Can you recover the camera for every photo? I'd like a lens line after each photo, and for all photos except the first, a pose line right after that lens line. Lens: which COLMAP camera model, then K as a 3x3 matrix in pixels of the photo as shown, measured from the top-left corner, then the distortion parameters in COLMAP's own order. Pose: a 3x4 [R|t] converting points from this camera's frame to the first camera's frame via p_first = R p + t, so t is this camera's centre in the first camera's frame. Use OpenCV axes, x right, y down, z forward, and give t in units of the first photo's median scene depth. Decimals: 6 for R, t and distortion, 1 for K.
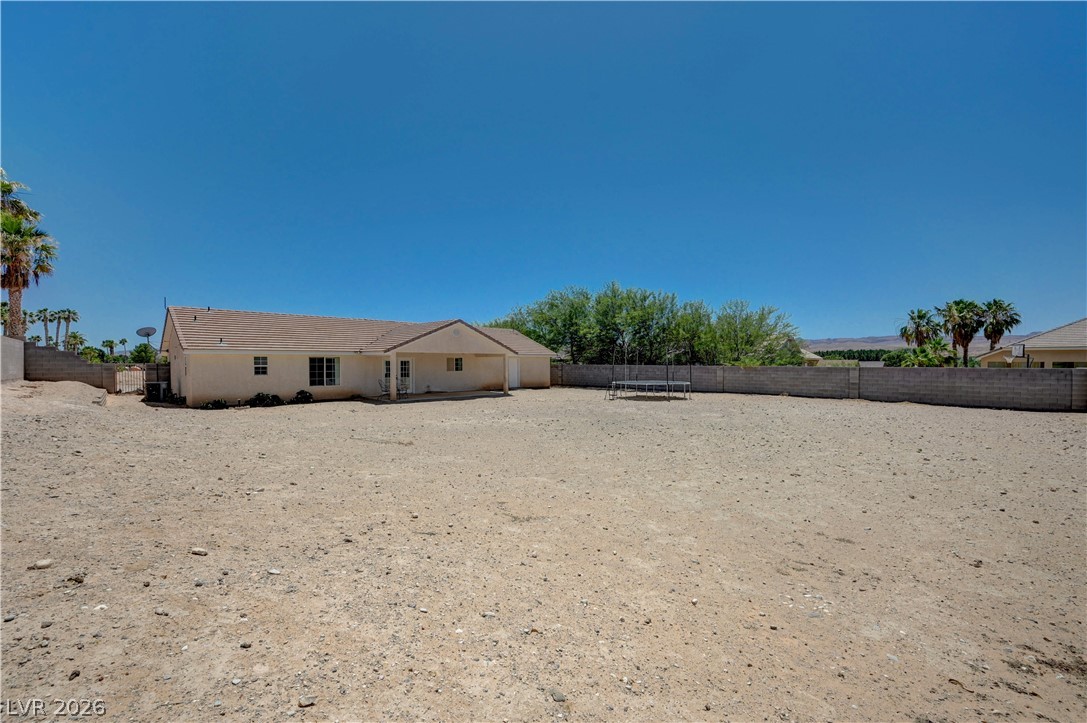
lens RADIAL K [[433.6, 0, 541.0], [0, 433.6, 362.6], [0, 0, 1]] dist [-0.000711, 0.000184]
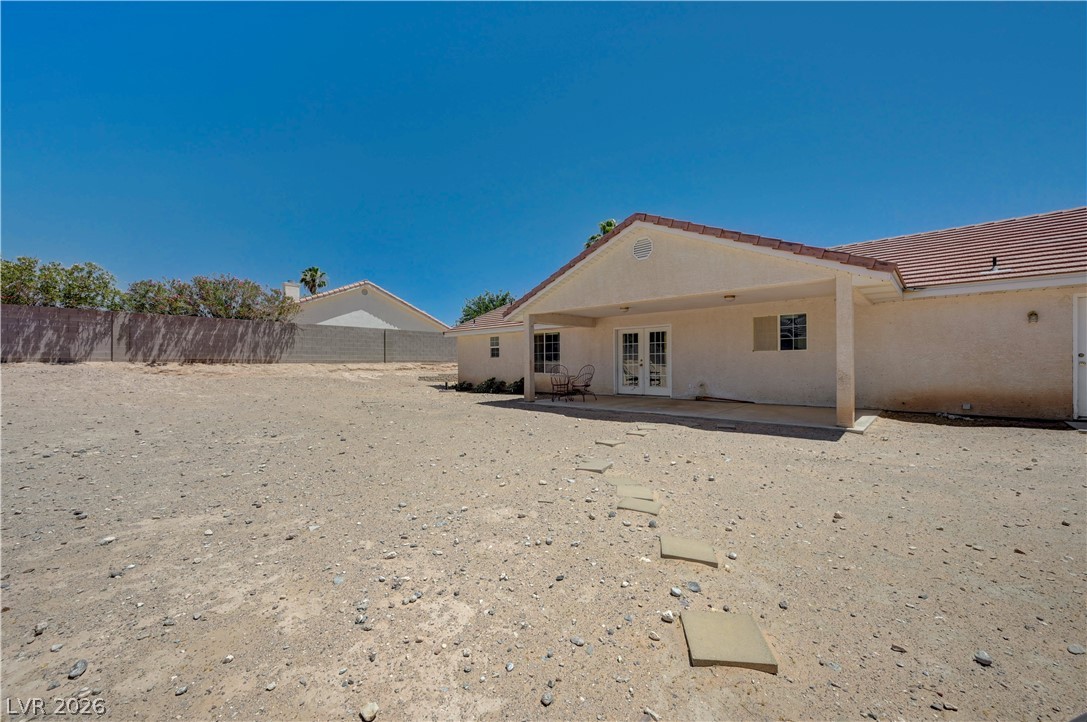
lens RADIAL K [[433.6, 0, 544.4], [0, 433.6, 361.4], [0, 0, 1]] dist [-0.000711, 0.000184]
pose [[0.052503, -0.012136, -0.998547, 0.222225], [-0.001738, 0.999924, -0.012244, 0.044152], [0.998619, 0.002378, 0.052478, 0.992835]]
